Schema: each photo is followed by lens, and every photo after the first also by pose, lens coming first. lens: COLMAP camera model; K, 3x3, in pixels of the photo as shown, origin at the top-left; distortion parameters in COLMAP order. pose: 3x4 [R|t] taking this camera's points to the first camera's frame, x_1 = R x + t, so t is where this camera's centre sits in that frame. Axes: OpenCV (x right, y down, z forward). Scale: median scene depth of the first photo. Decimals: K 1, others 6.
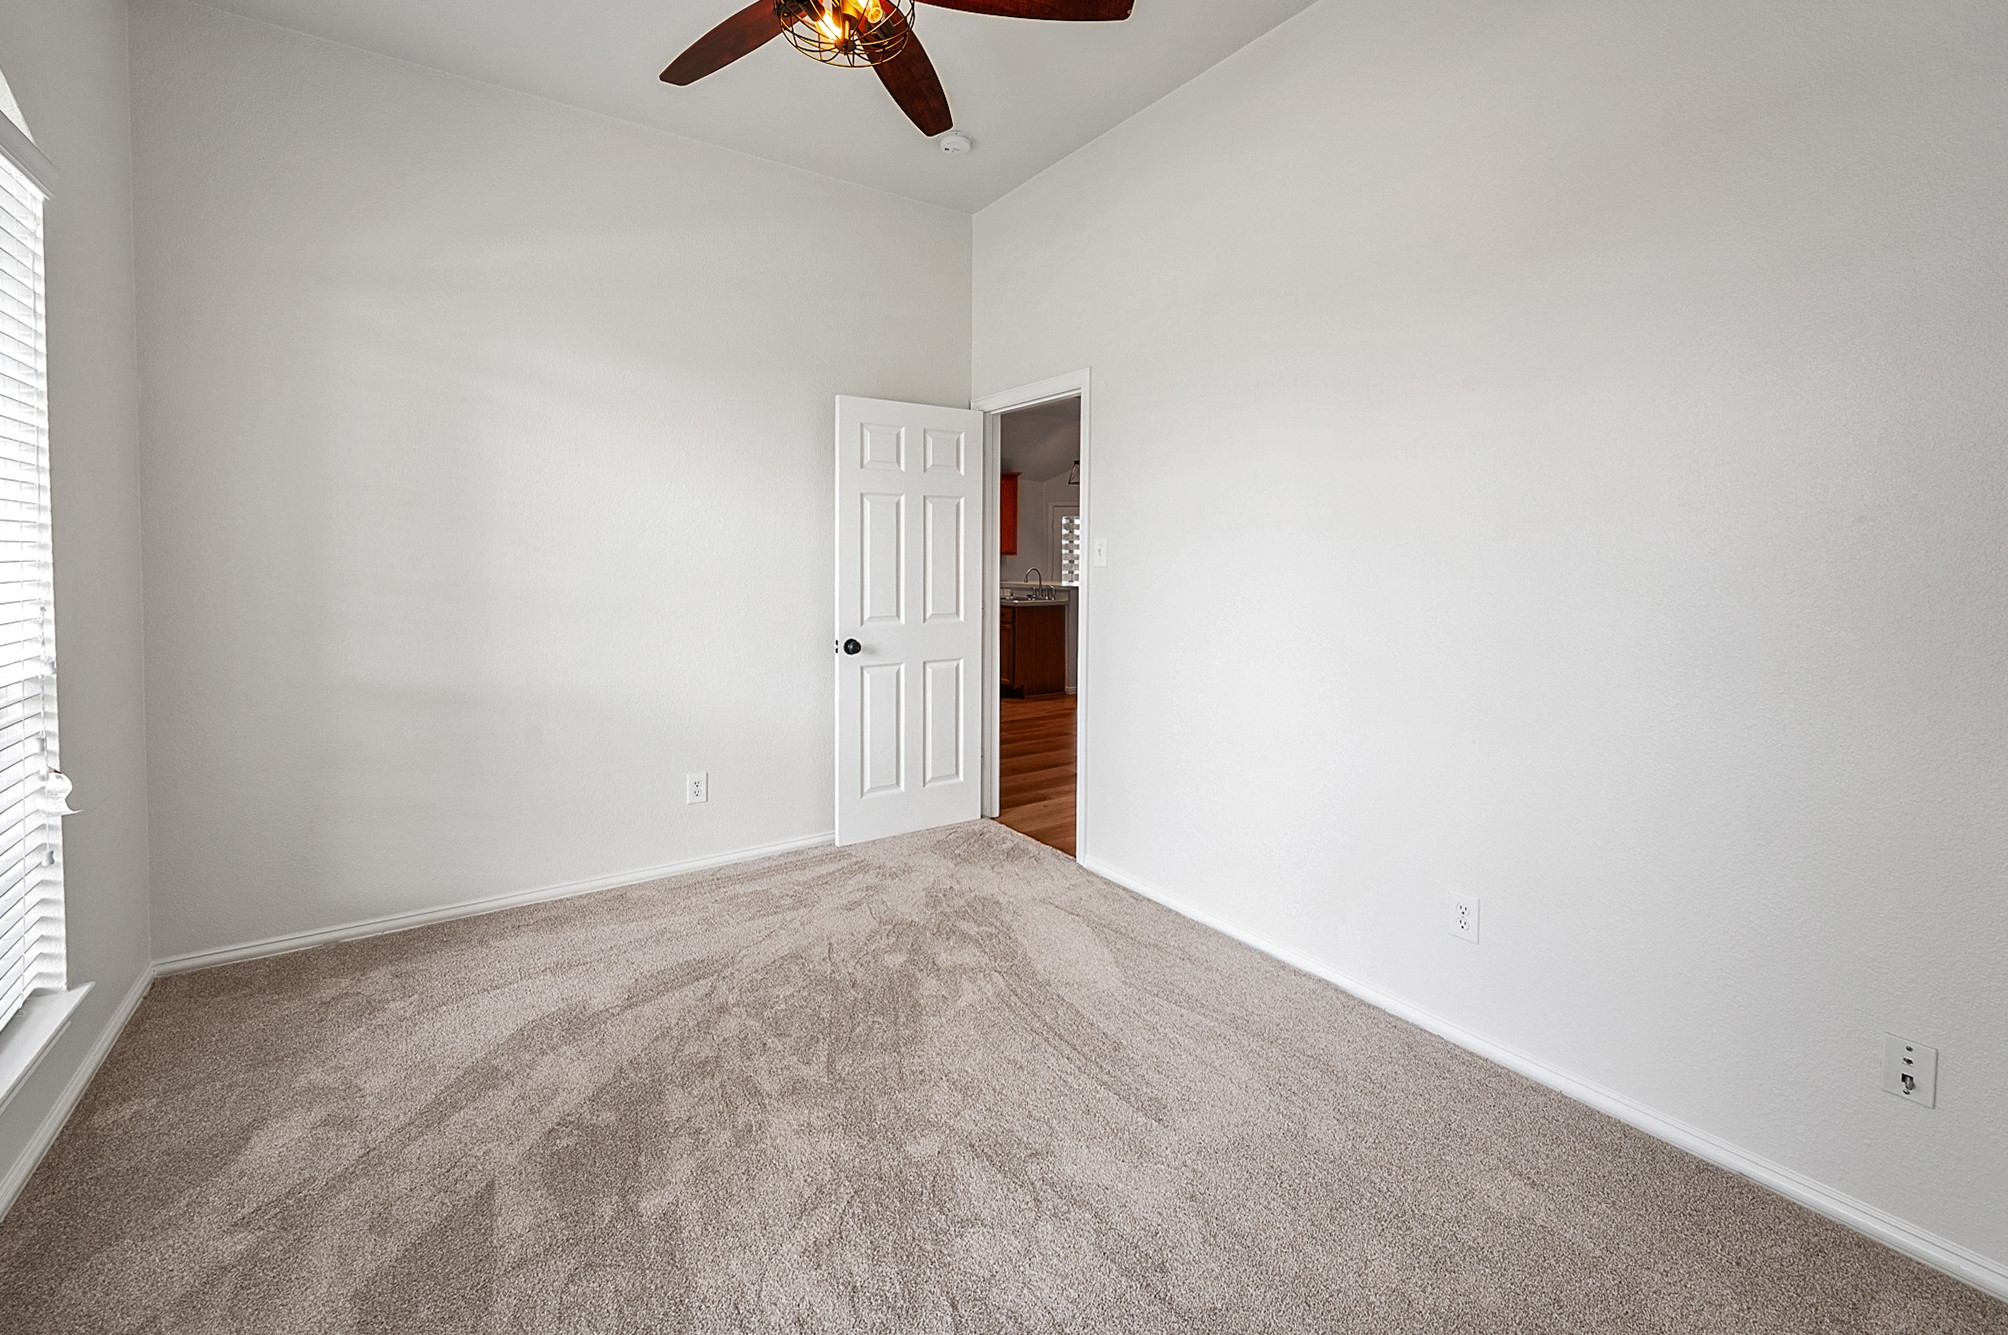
lens RADIAL K [[854.8, 0, 1006.2], [0, 854.8, 558.6], [0, 0, 1]] dist [-0.000436, -0.000089]
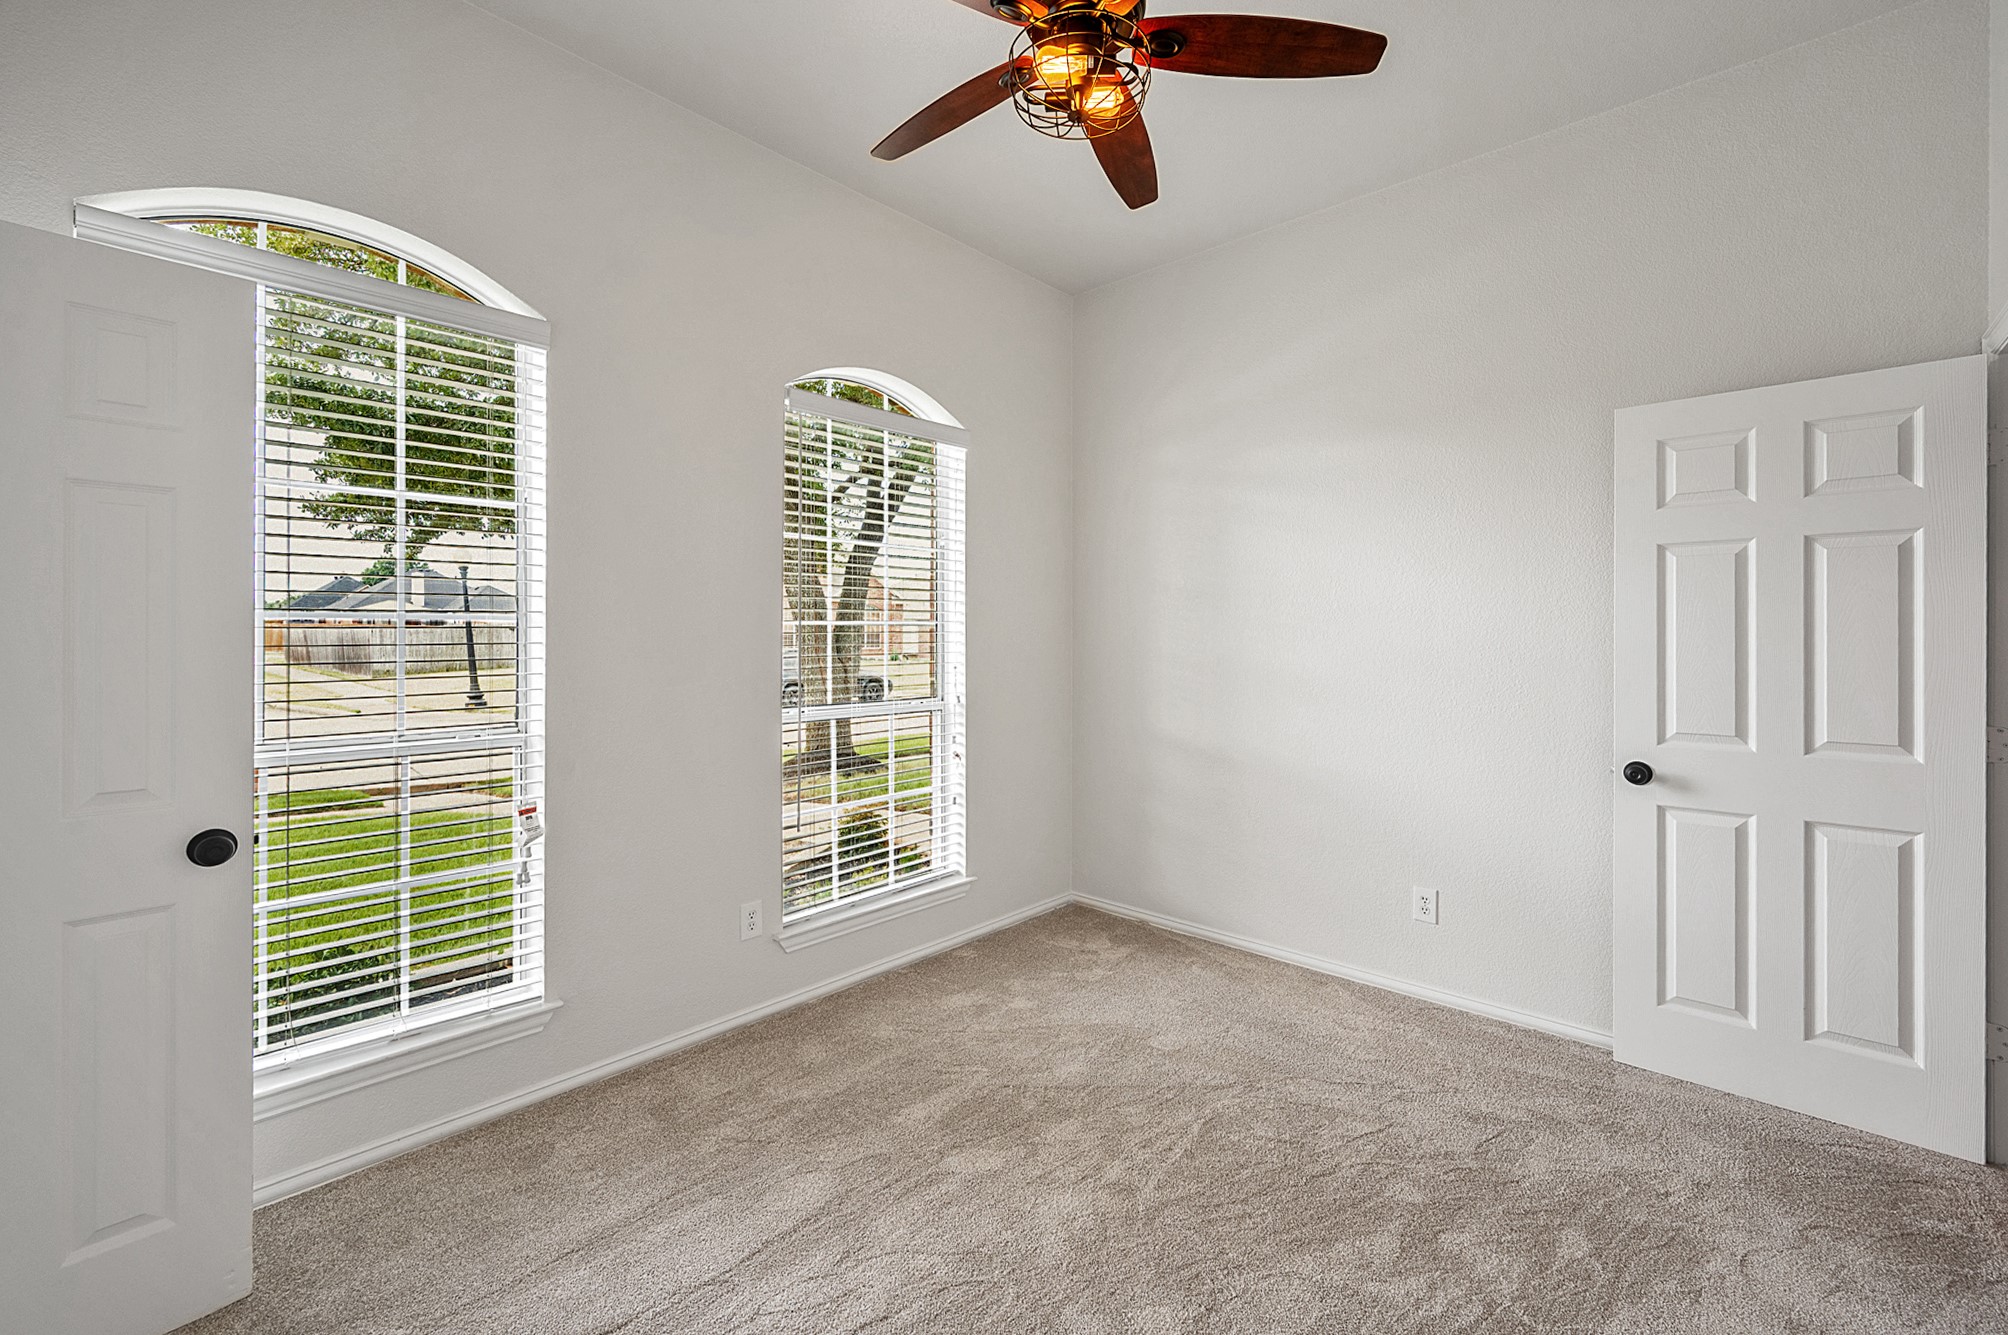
lens RADIAL K [[845.7, 0, 1003.7], [0, 845.7, 608.9], [0, 0, 1]] dist [-0.001474, -0.000358]
pose [[0.209847, -0.030855, -0.977247, 0.414090], [0.000517, 0.999505, -0.031447, -0.007666], [0.977734, 0.006094, 0.209759, 0.403860]]
